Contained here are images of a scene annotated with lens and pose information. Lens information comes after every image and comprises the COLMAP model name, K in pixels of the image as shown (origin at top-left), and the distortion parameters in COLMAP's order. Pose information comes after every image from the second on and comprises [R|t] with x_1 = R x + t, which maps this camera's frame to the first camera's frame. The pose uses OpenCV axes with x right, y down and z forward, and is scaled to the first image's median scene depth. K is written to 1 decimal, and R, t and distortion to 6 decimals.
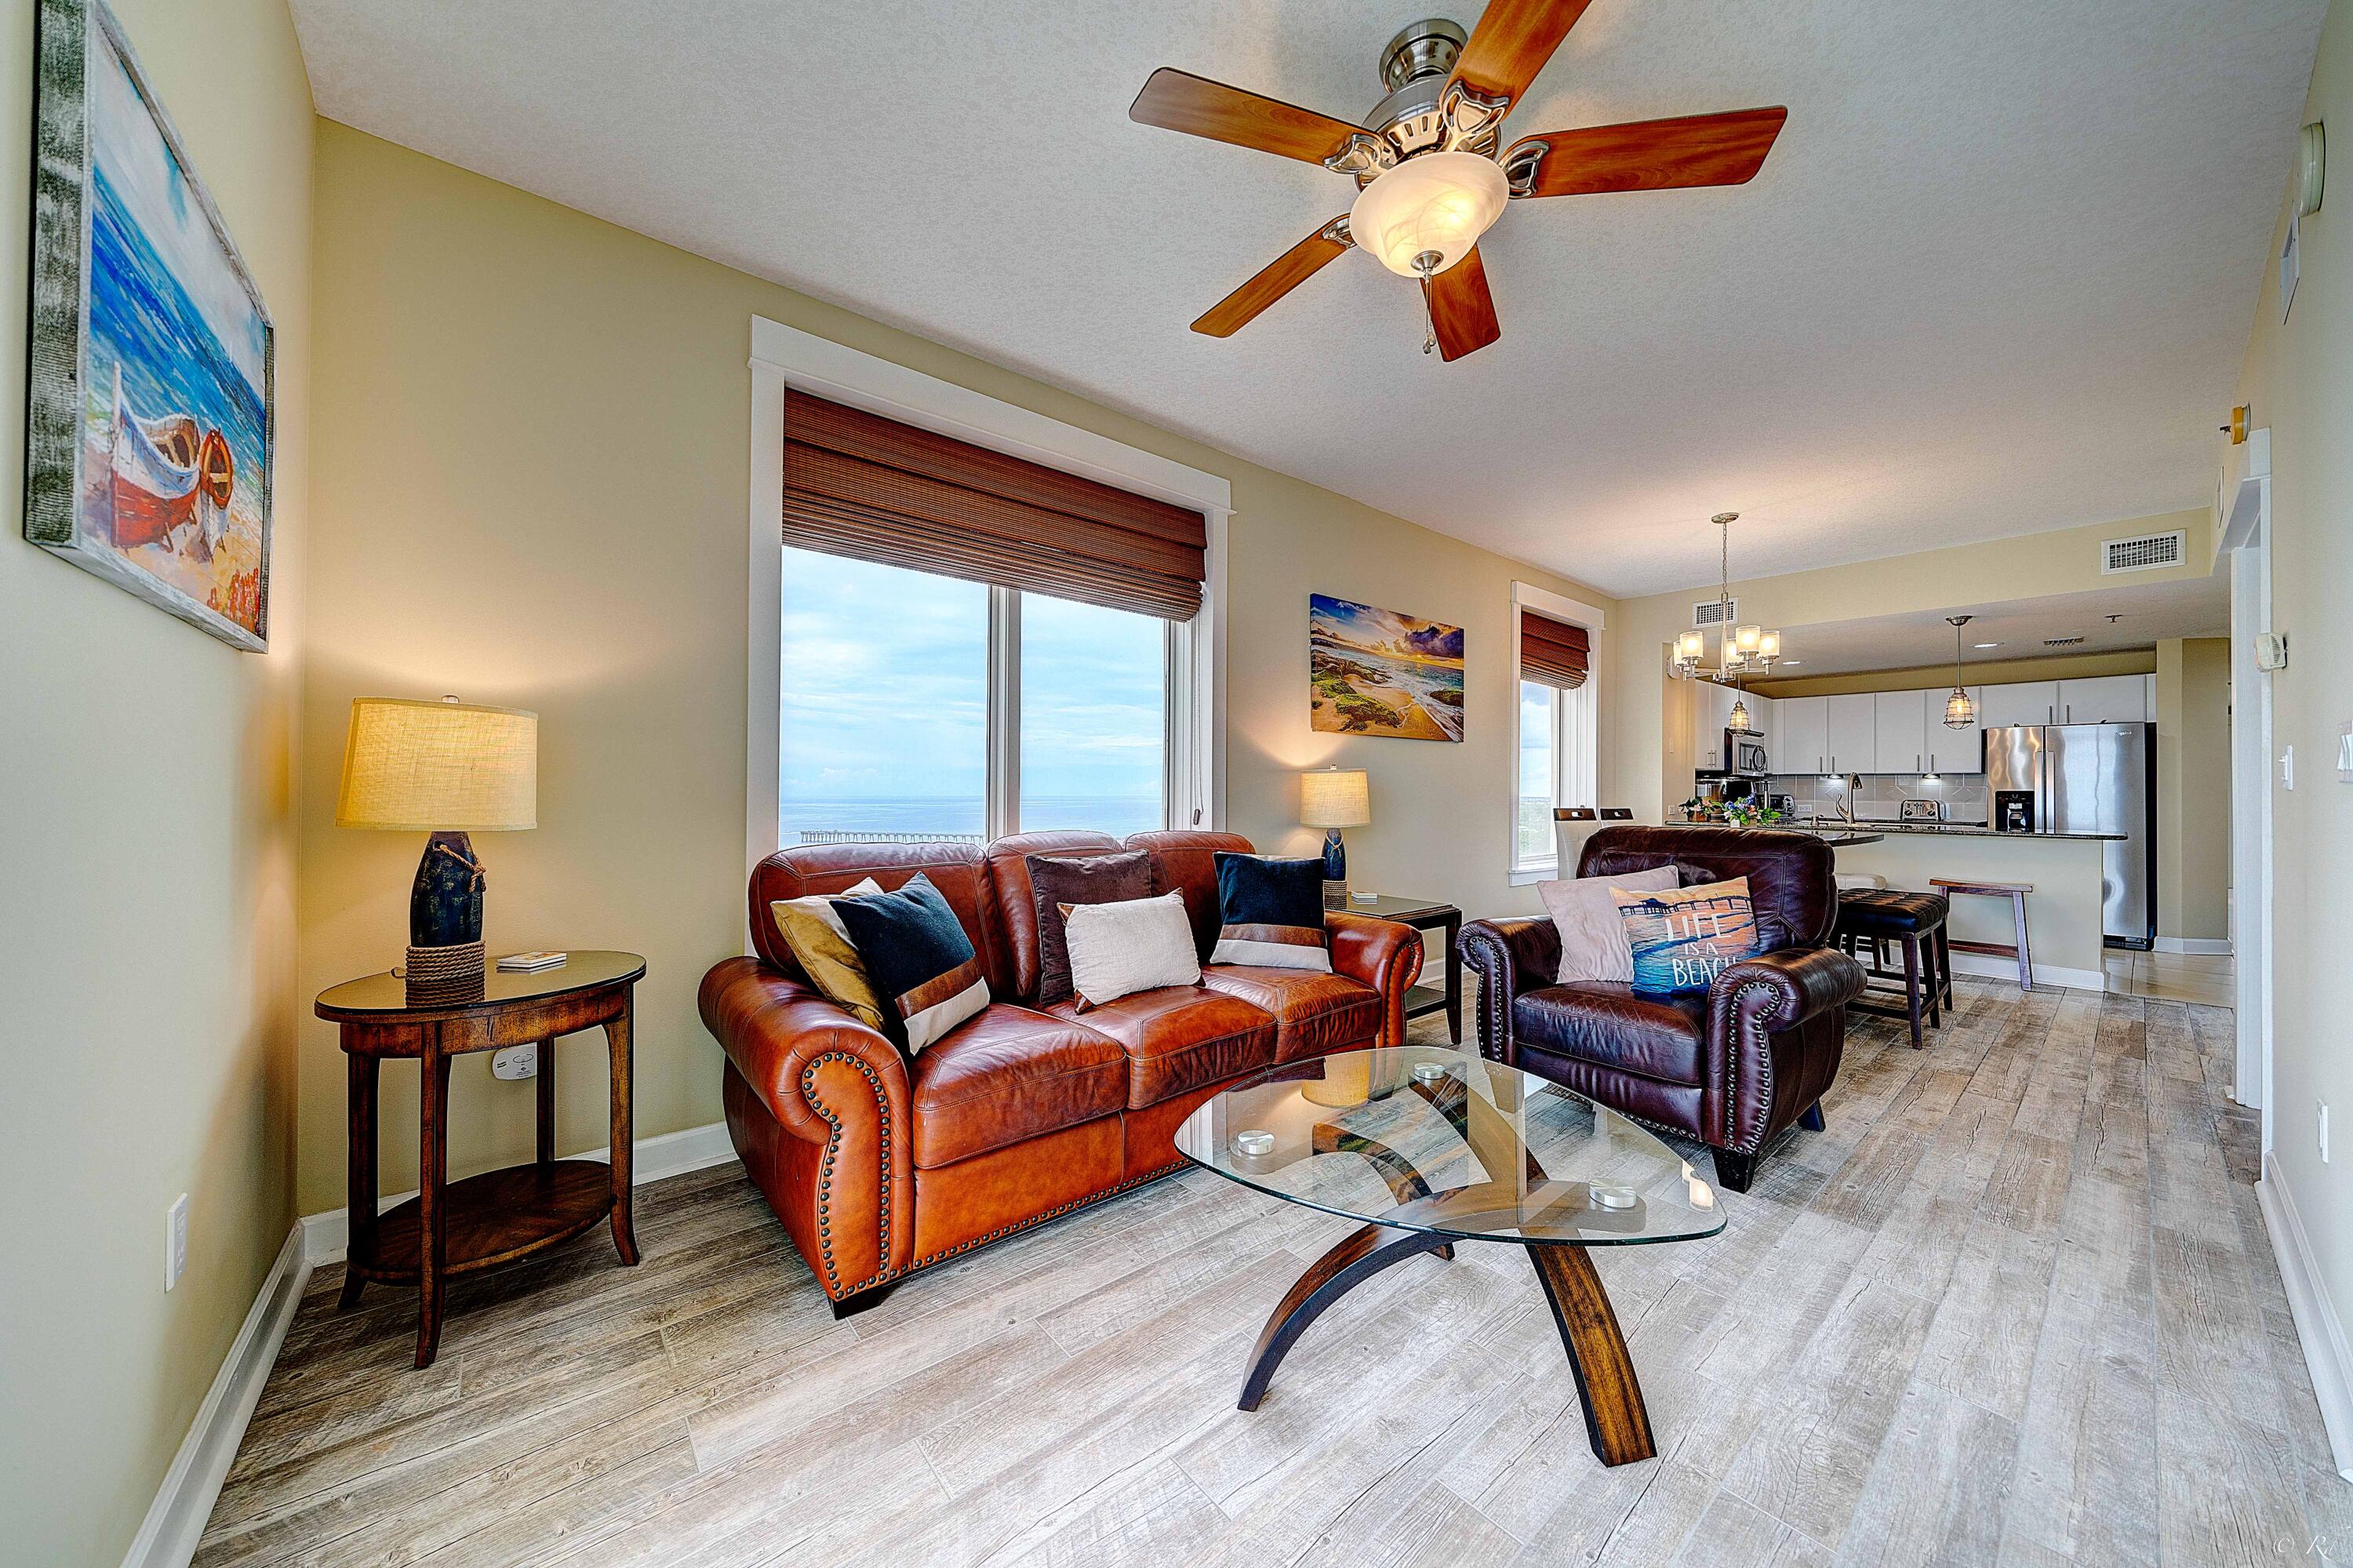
lens RADIAL K [[801.0, 0, 1176.6], [0, 801.0, 786.6], [0, 0, 1]] dist [-0.006675, 0.000144]
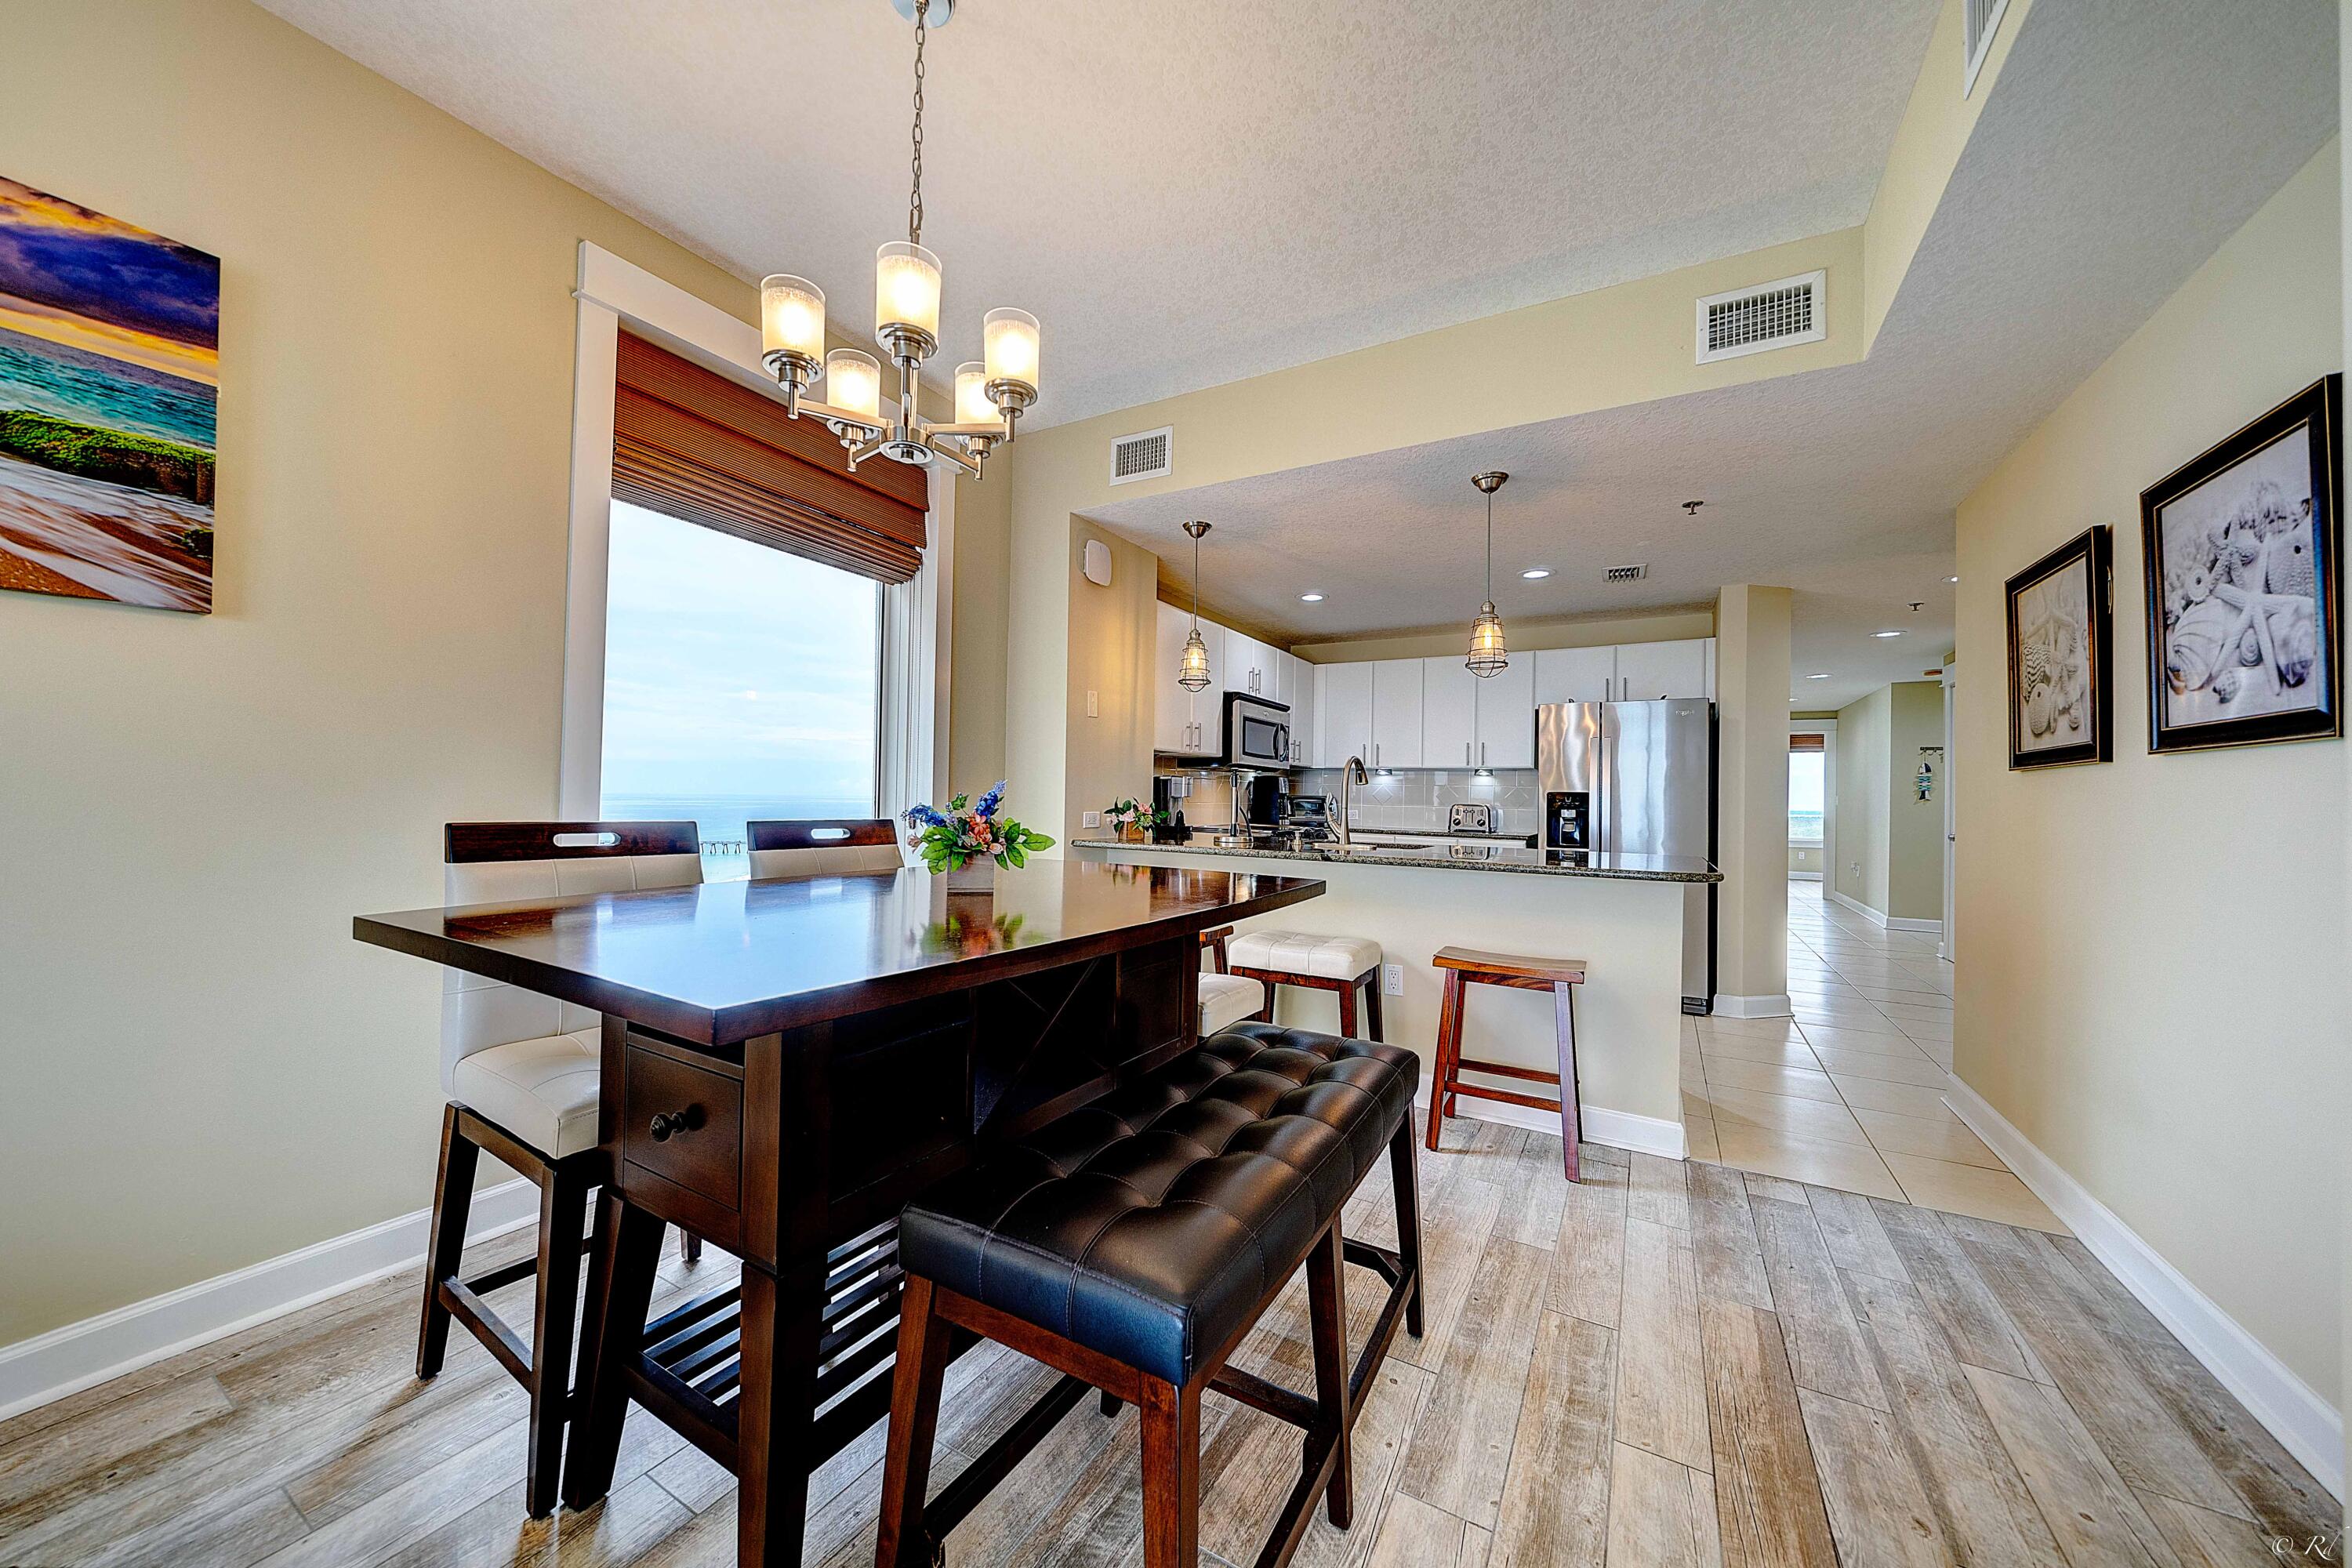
lens RADIAL K [[800.6, 0, 1188.4], [0, 800.6, 788.0], [0, 0, 1]] dist [-0.006675, 0.000144]
pose [[0.936198, 0.012728, 0.351243, 0.635318], [-0.013189, 0.999912, -0.001080, 0.009160], [-0.351226, -0.003622, 0.936284, 0.589056]]
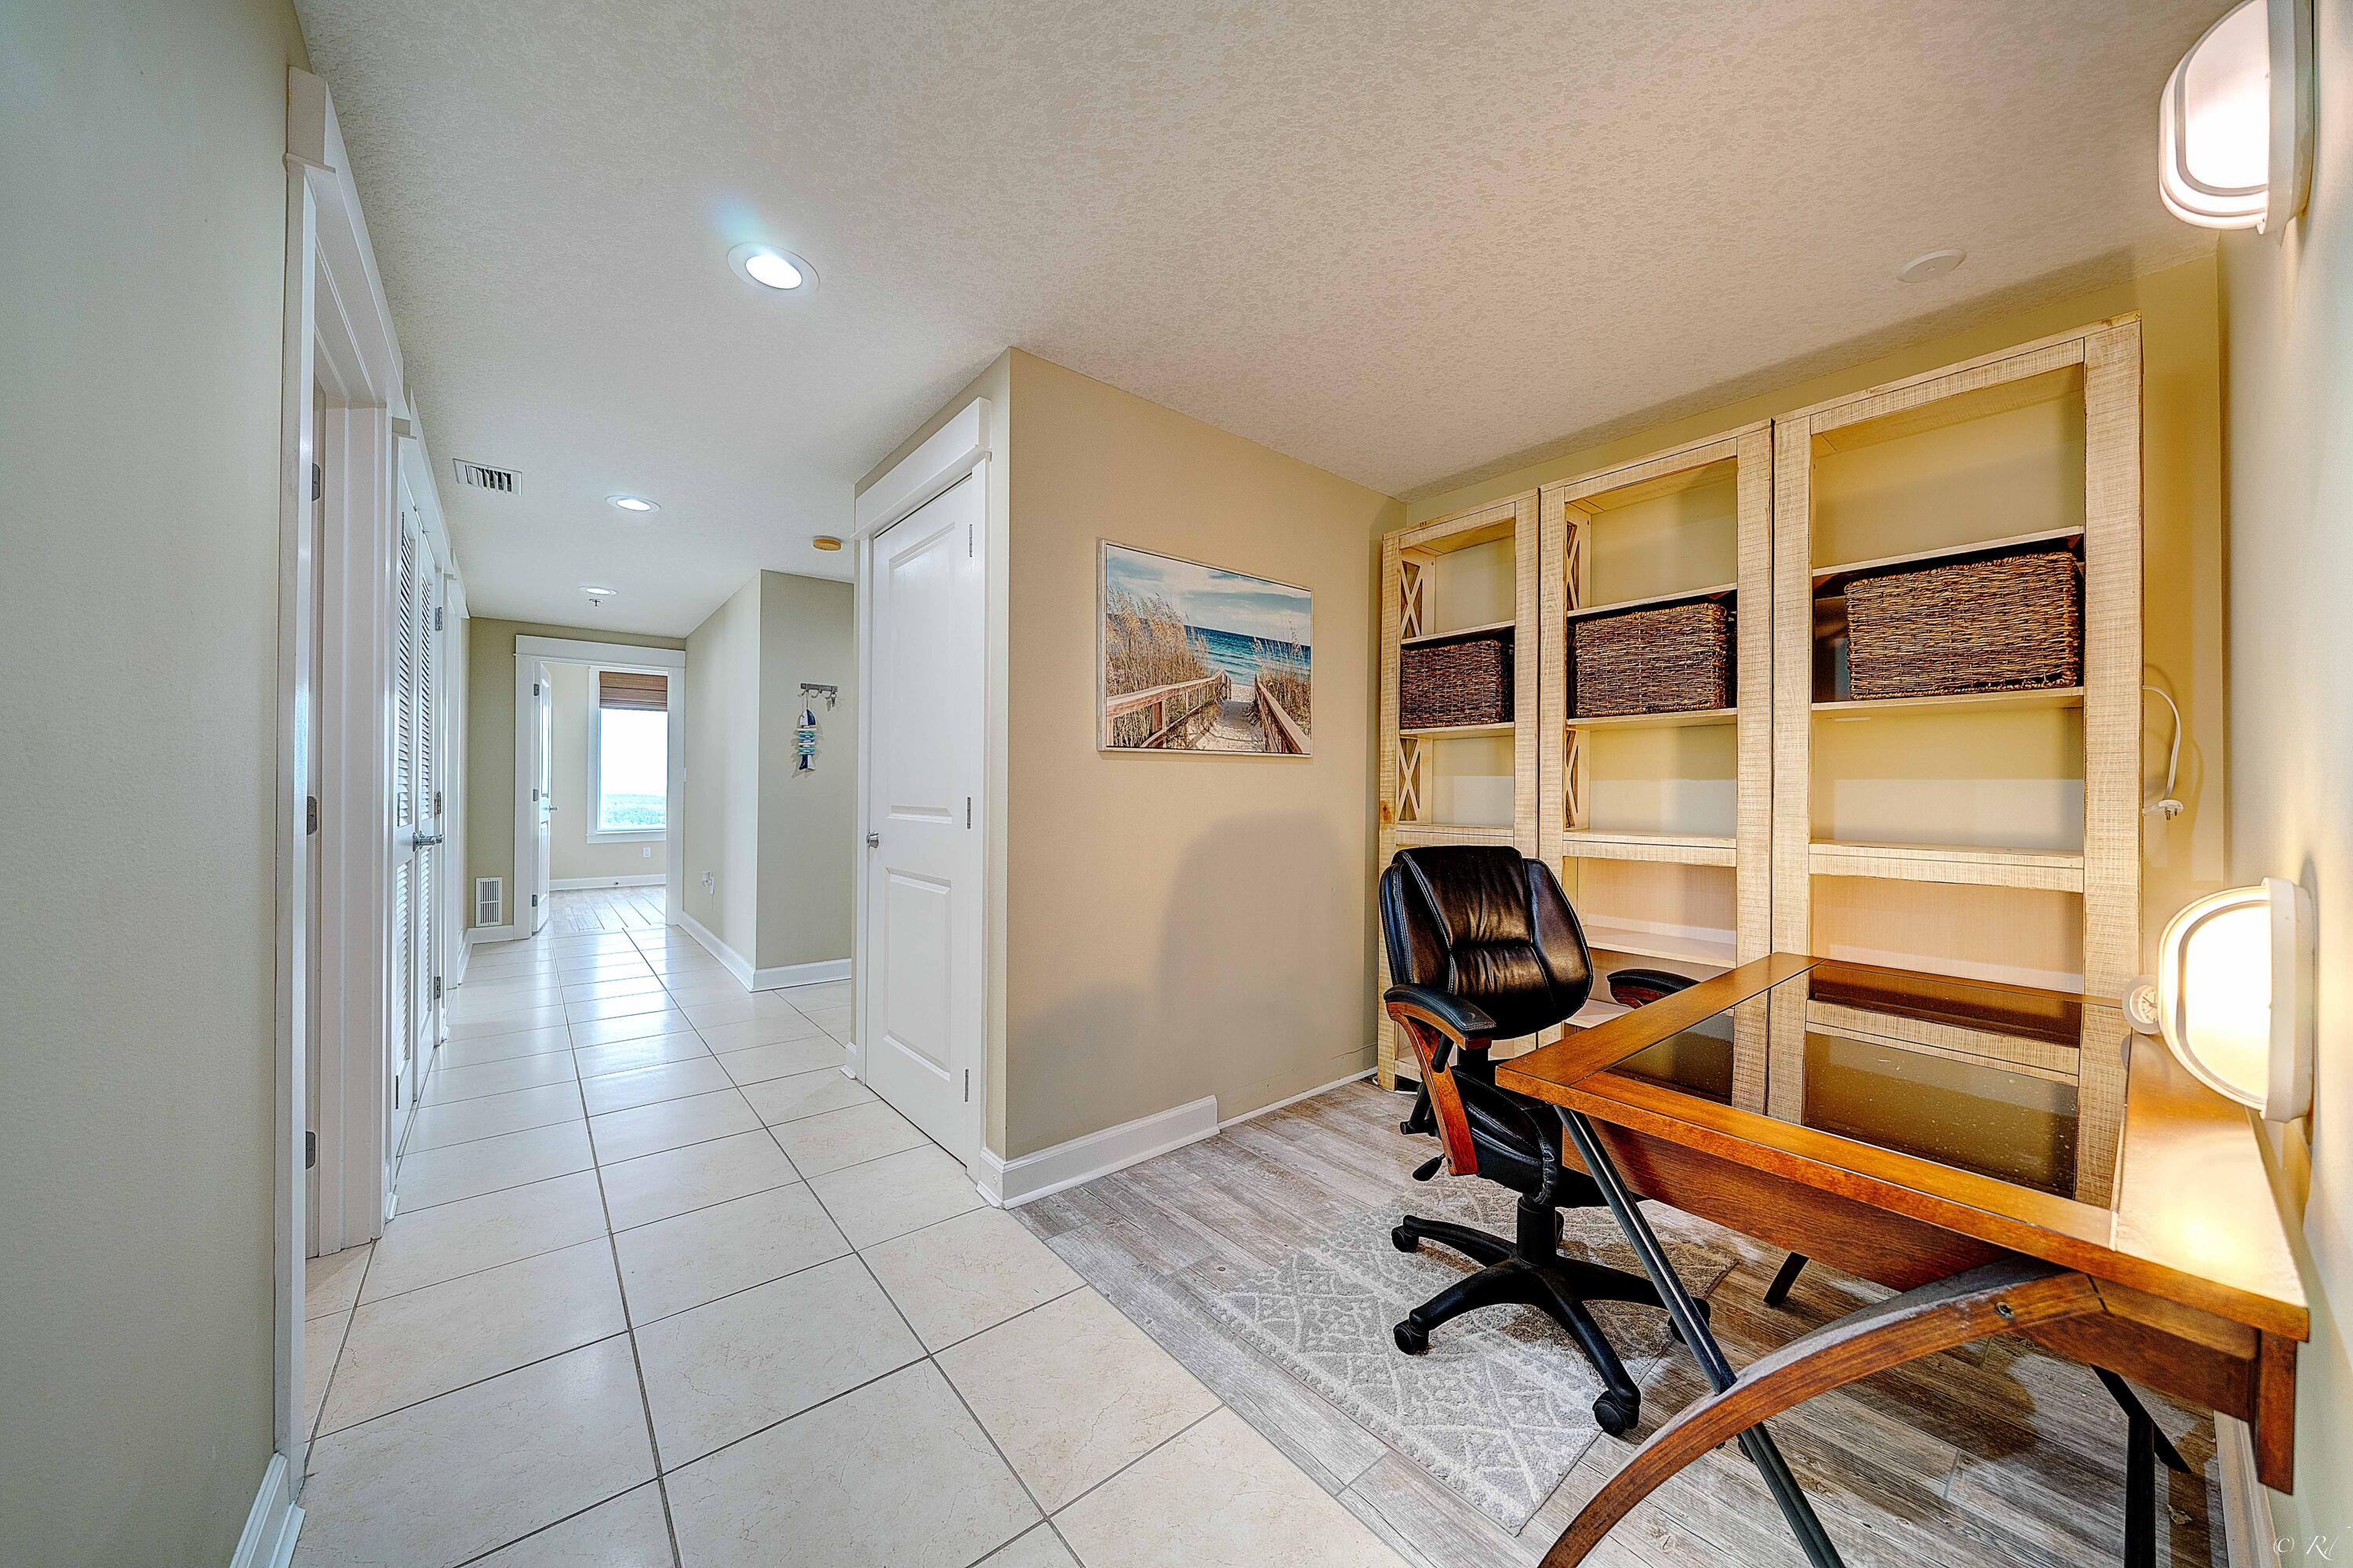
lens RADIAL K [[801.0, 0, 1181.3], [0, 801.0, 780.9], [0, 0, 1]] dist [-0.006675, 0.000144]
pose [[-0.008478, 0.003950, 0.999956, 1.636942], [-0.013127, 0.999906, -0.004061, 0.023796], [-0.999878, -0.013161, -0.008425, 1.137233]]
